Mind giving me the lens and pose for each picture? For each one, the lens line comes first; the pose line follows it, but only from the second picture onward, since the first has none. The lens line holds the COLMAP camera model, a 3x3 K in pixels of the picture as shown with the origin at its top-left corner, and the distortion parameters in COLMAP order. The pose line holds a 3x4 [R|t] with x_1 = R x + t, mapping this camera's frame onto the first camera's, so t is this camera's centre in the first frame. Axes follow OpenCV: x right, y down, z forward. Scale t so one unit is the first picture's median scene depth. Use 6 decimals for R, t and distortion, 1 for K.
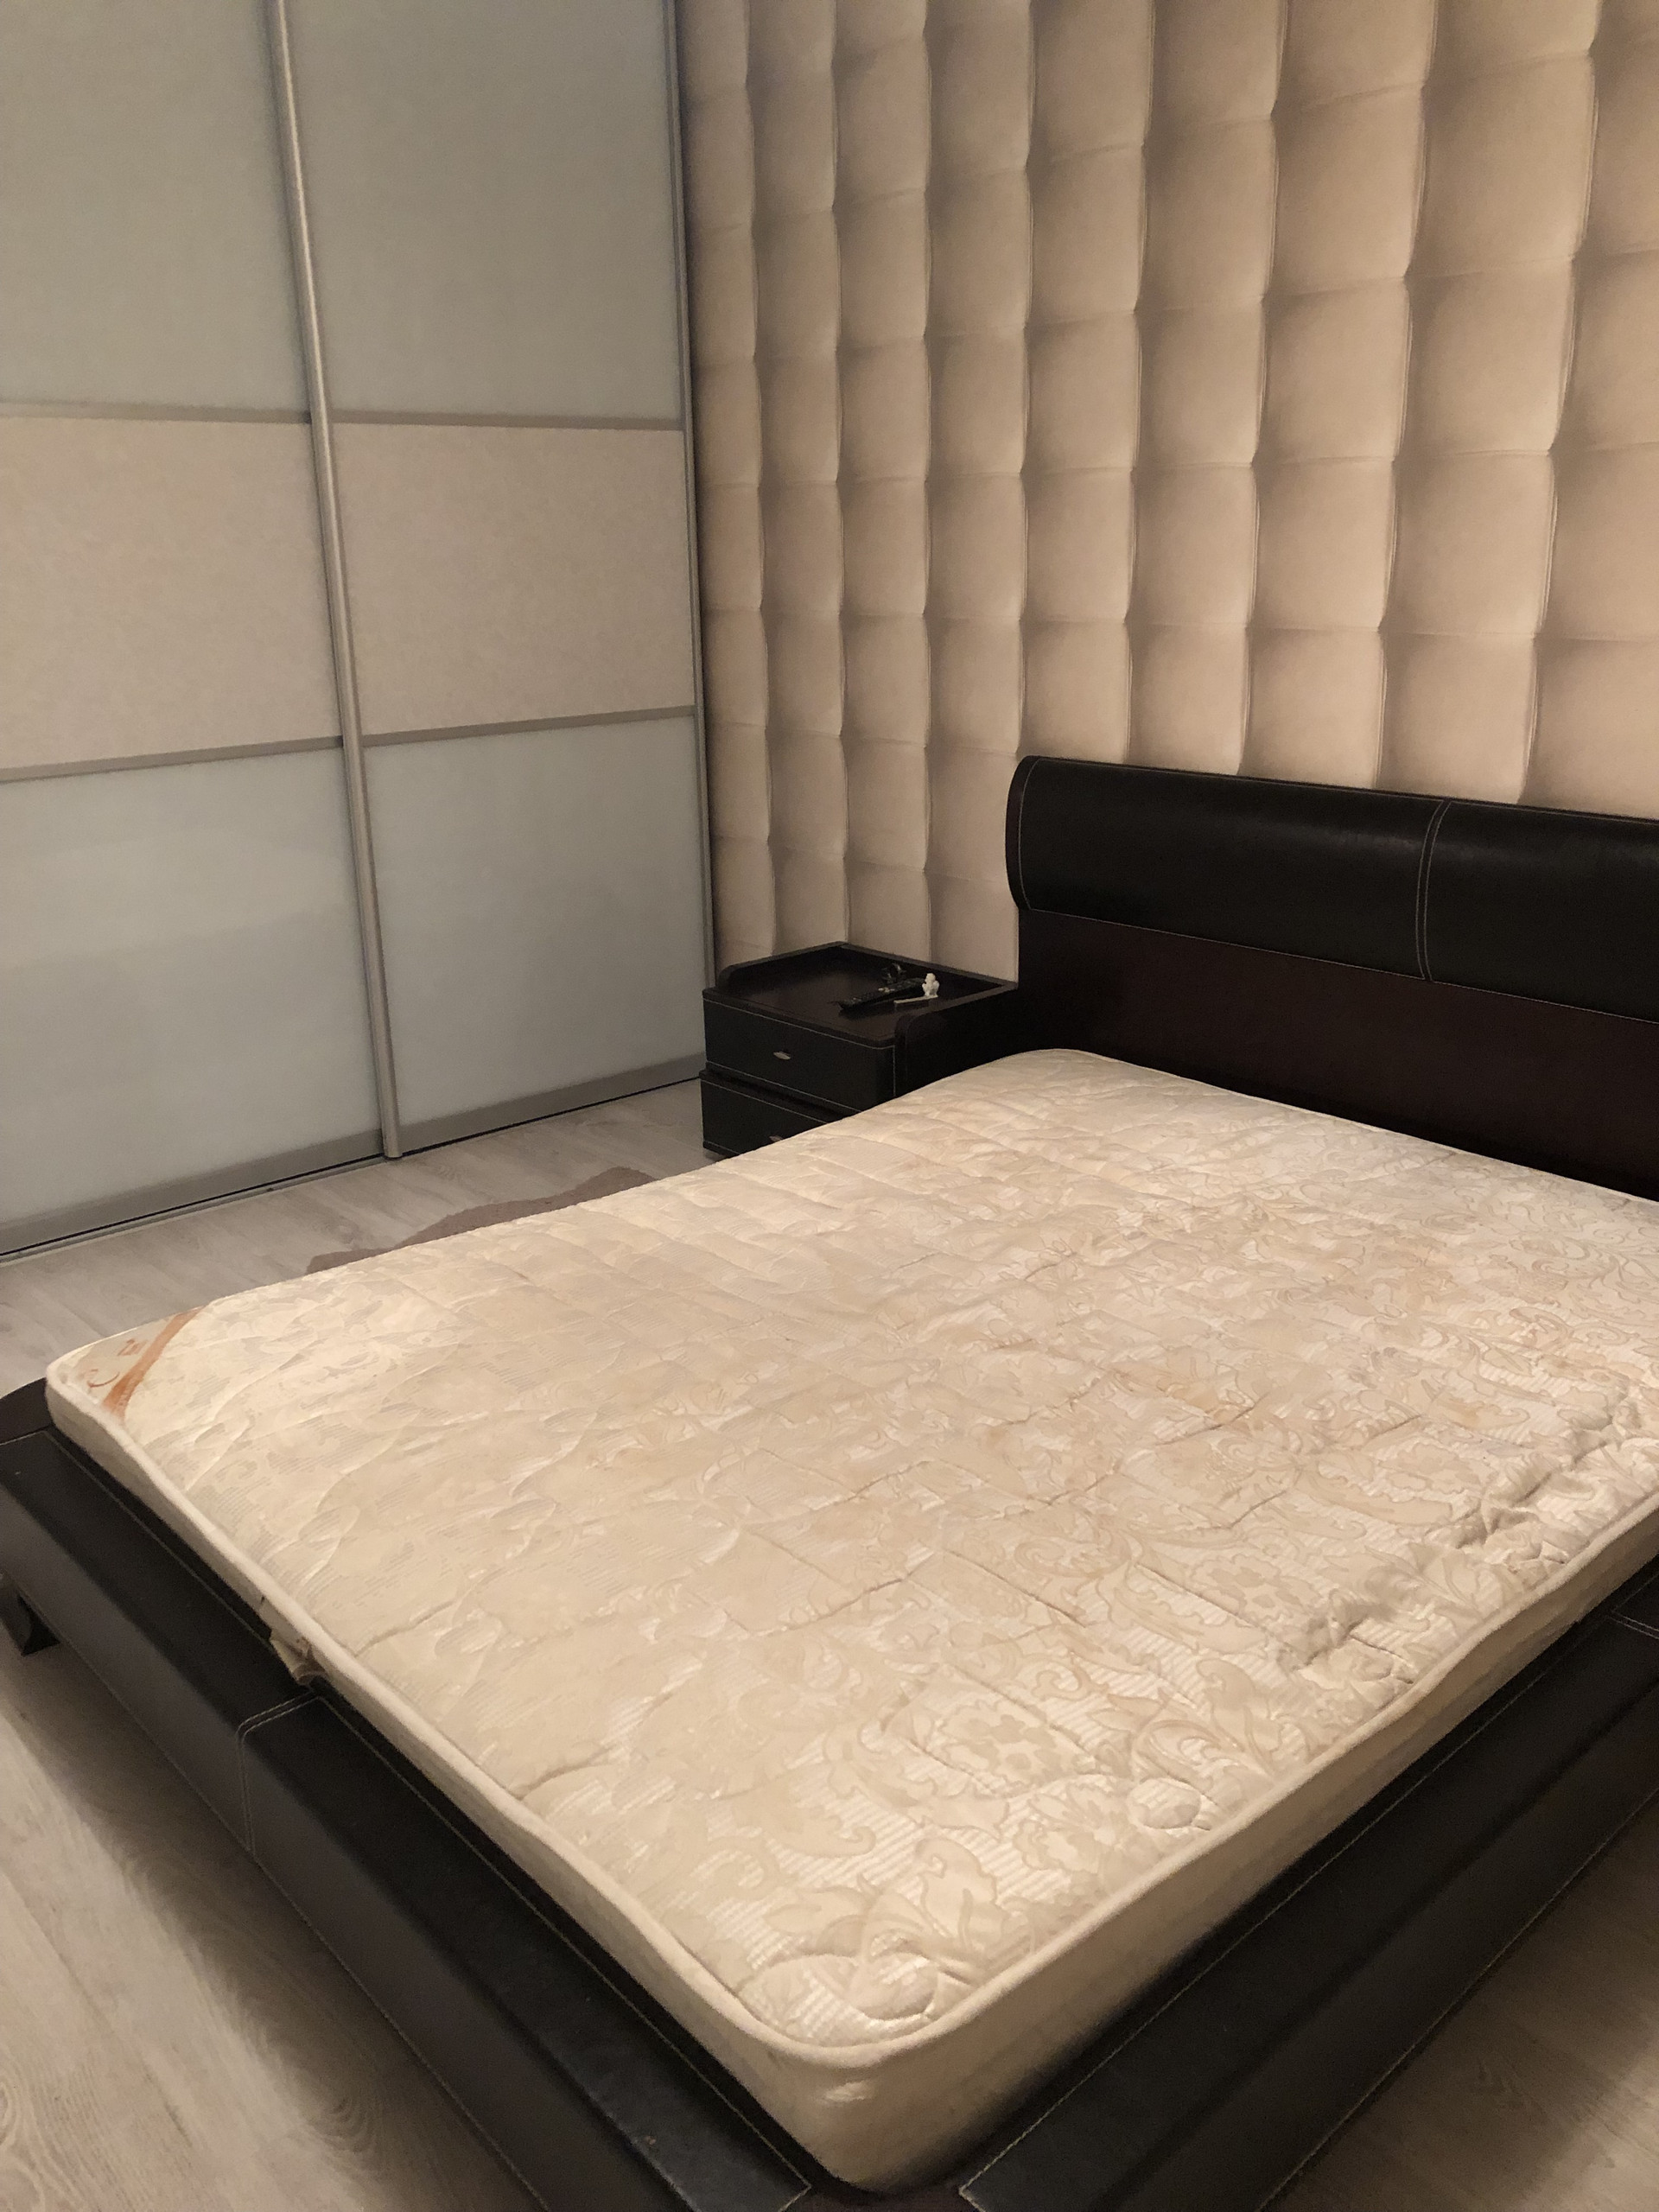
lens RADIAL K [[1800.6, 0, 806.0], [0, 1800.6, 1099.3], [0, 0, 1]] dist [0.007020, -0.022947]
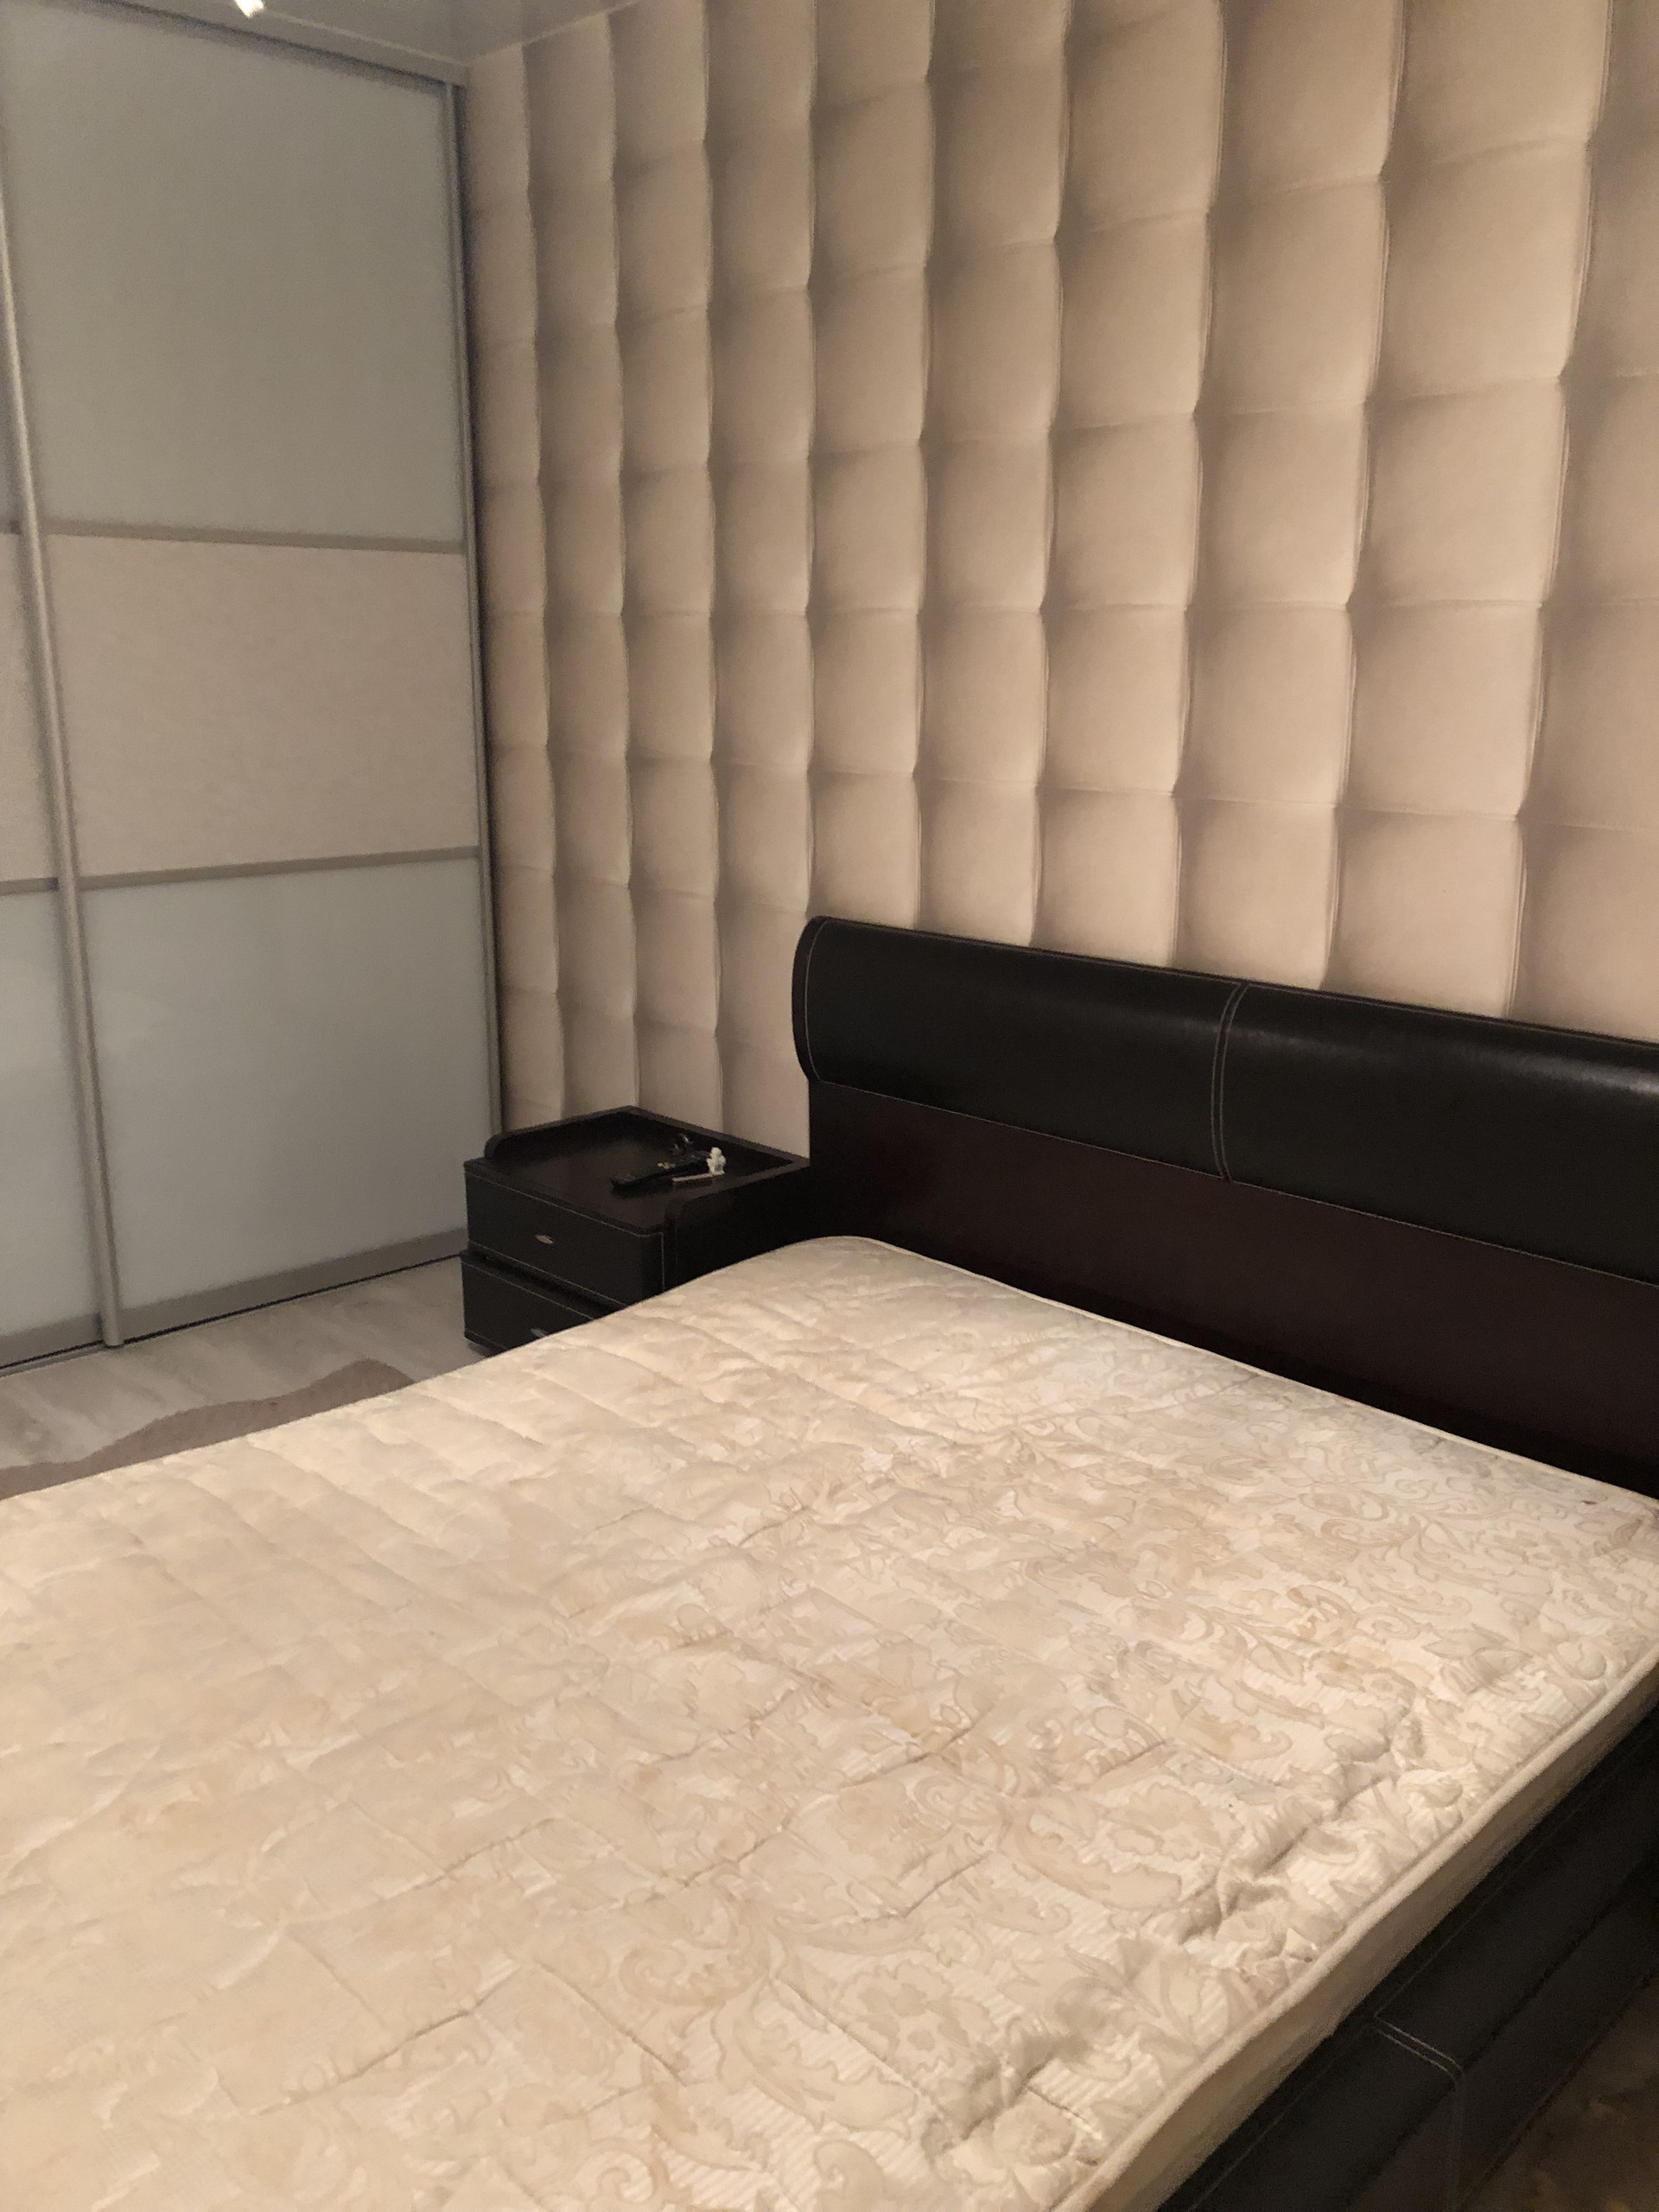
lens RADIAL K [[1800.6, 0, 833.5], [0, 1800.6, 1107.7], [0, 0, 1]] dist [0.007020, -0.022947]
pose [[0.998271, 0.012372, 0.057468, 0.099256], [-0.009020, 0.998263, -0.058213, -0.049378], [-0.058089, 0.057593, 0.996649, 0.116554]]
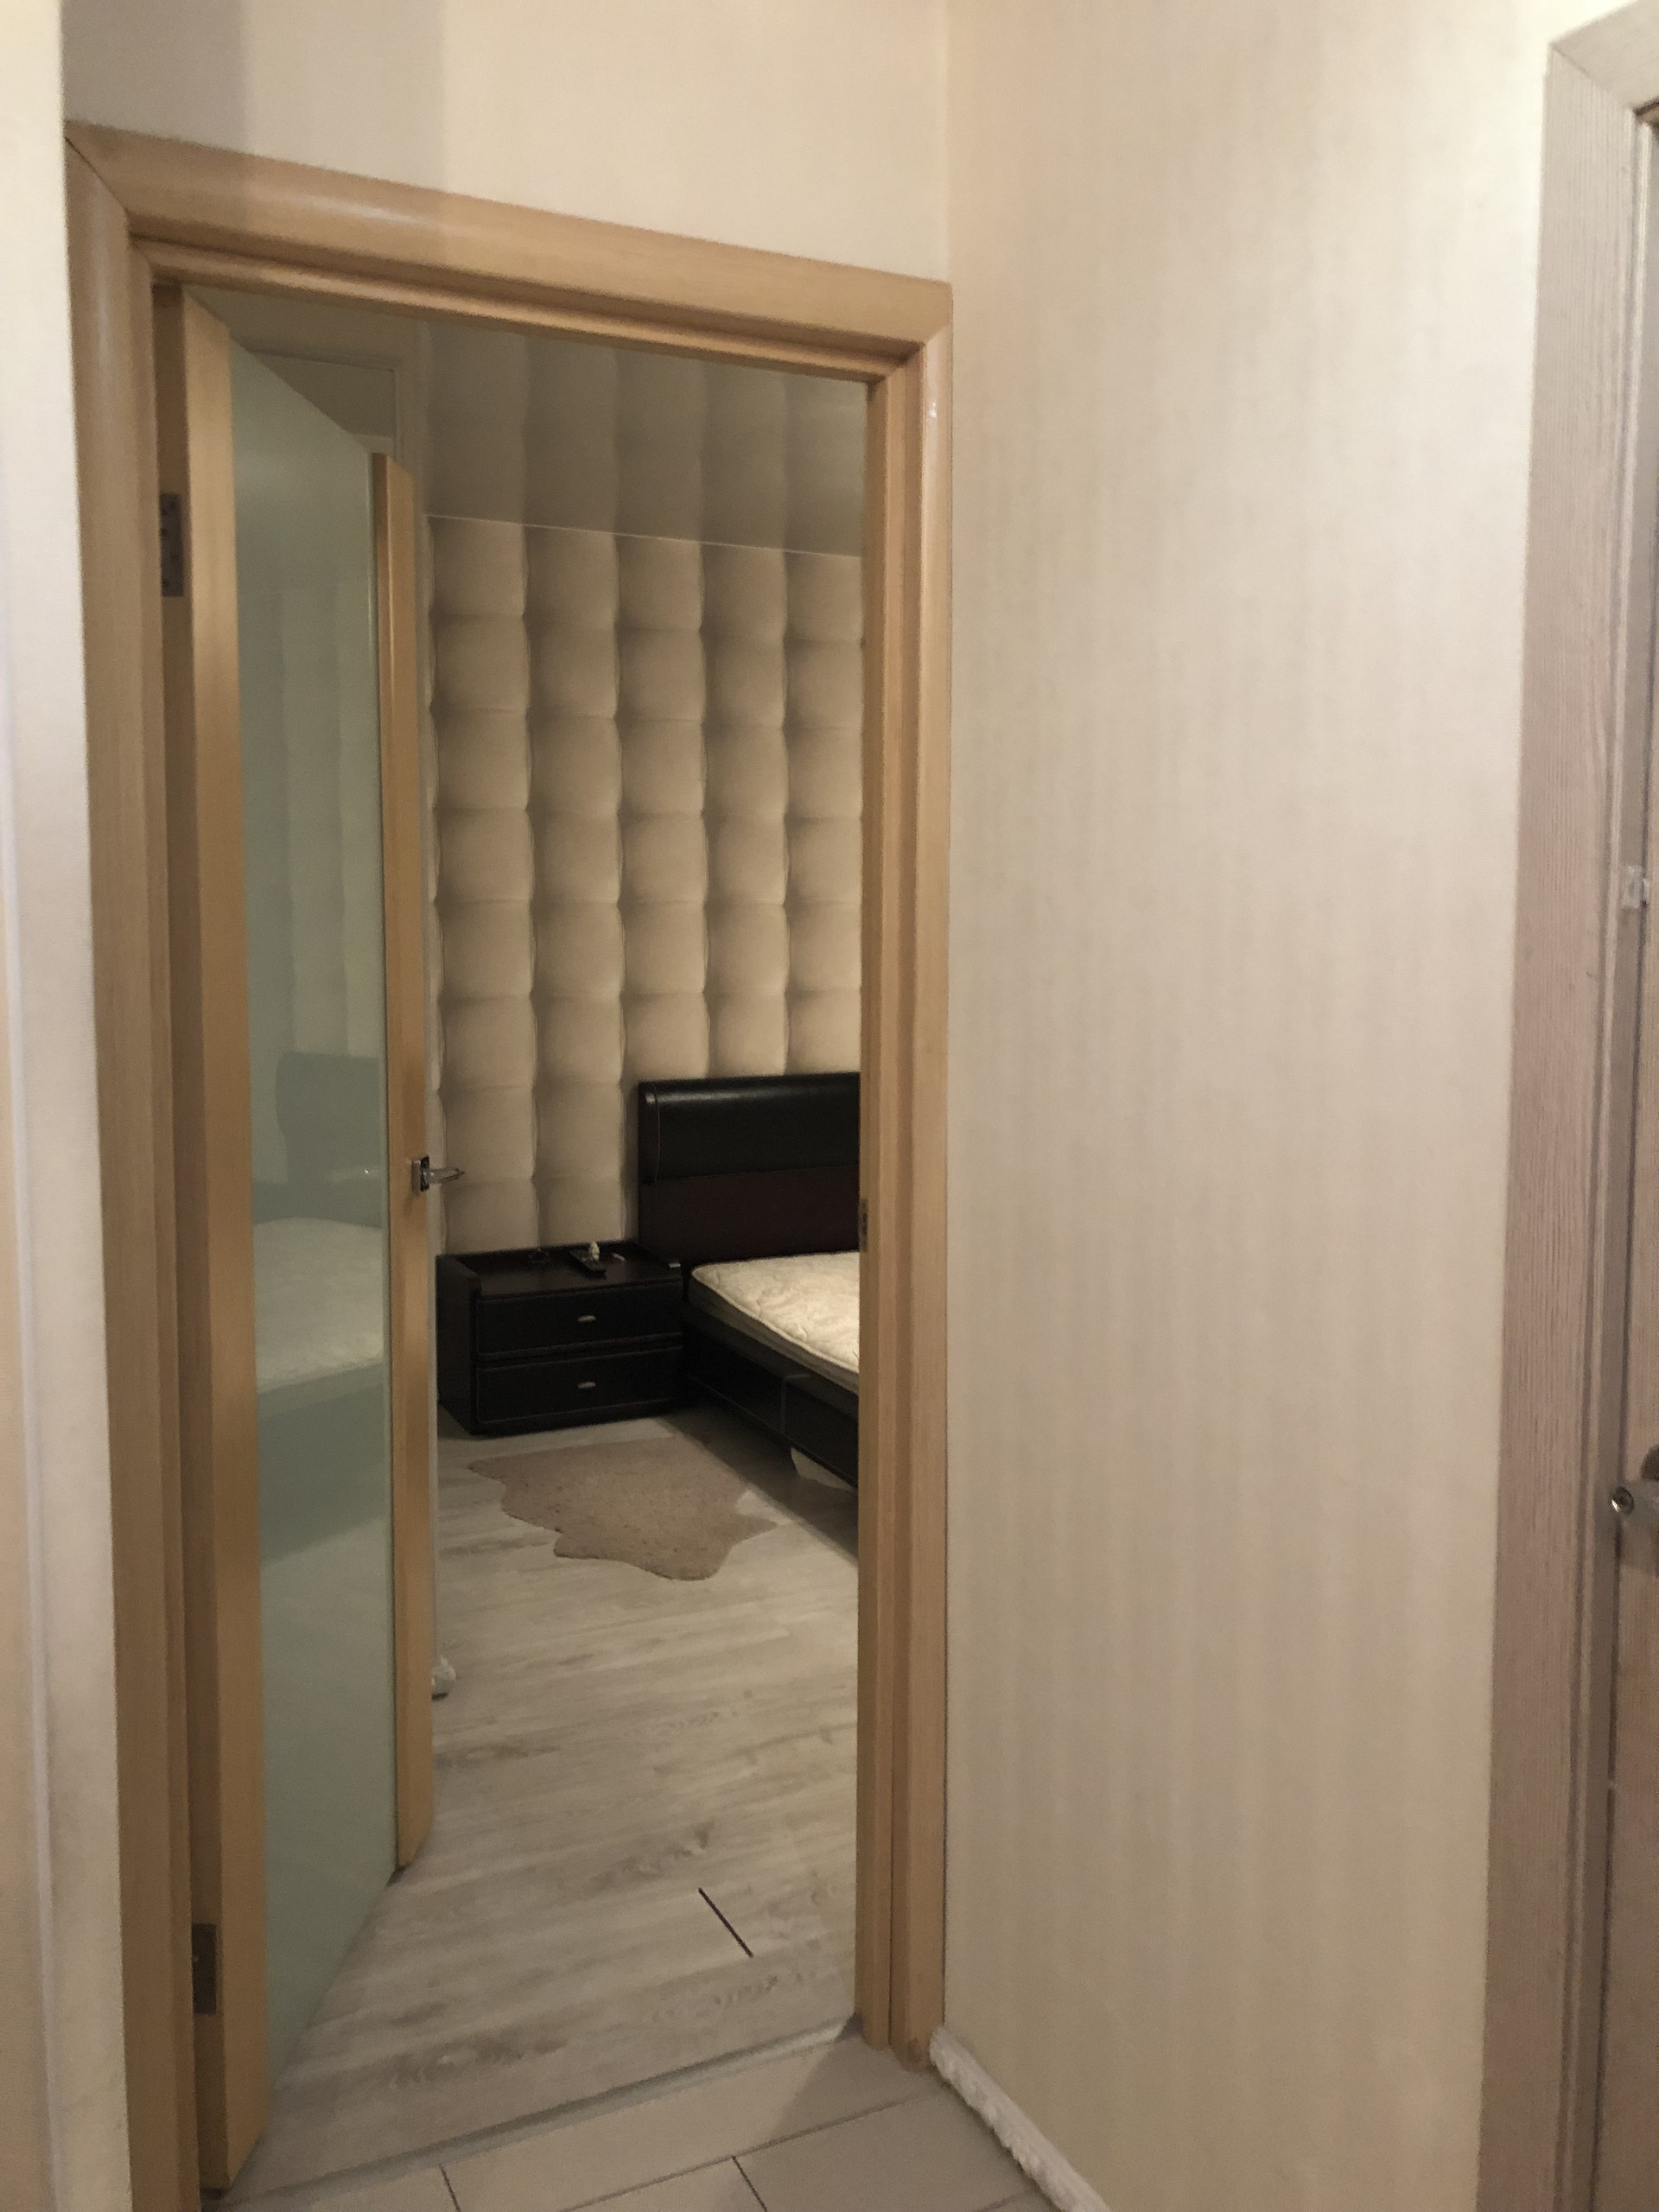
lens RADIAL K [[1800.6, 0, 822.7], [0, 1800.6, 1083.5], [0, 0, 1]] dist [0.007020, -0.022947]
pose [[0.239330, -0.056821, 0.969274, -1.584249], [0.295551, 0.955176, -0.016982, -0.145386], [-0.924863, 0.290535, 0.245395, 0.603441]]
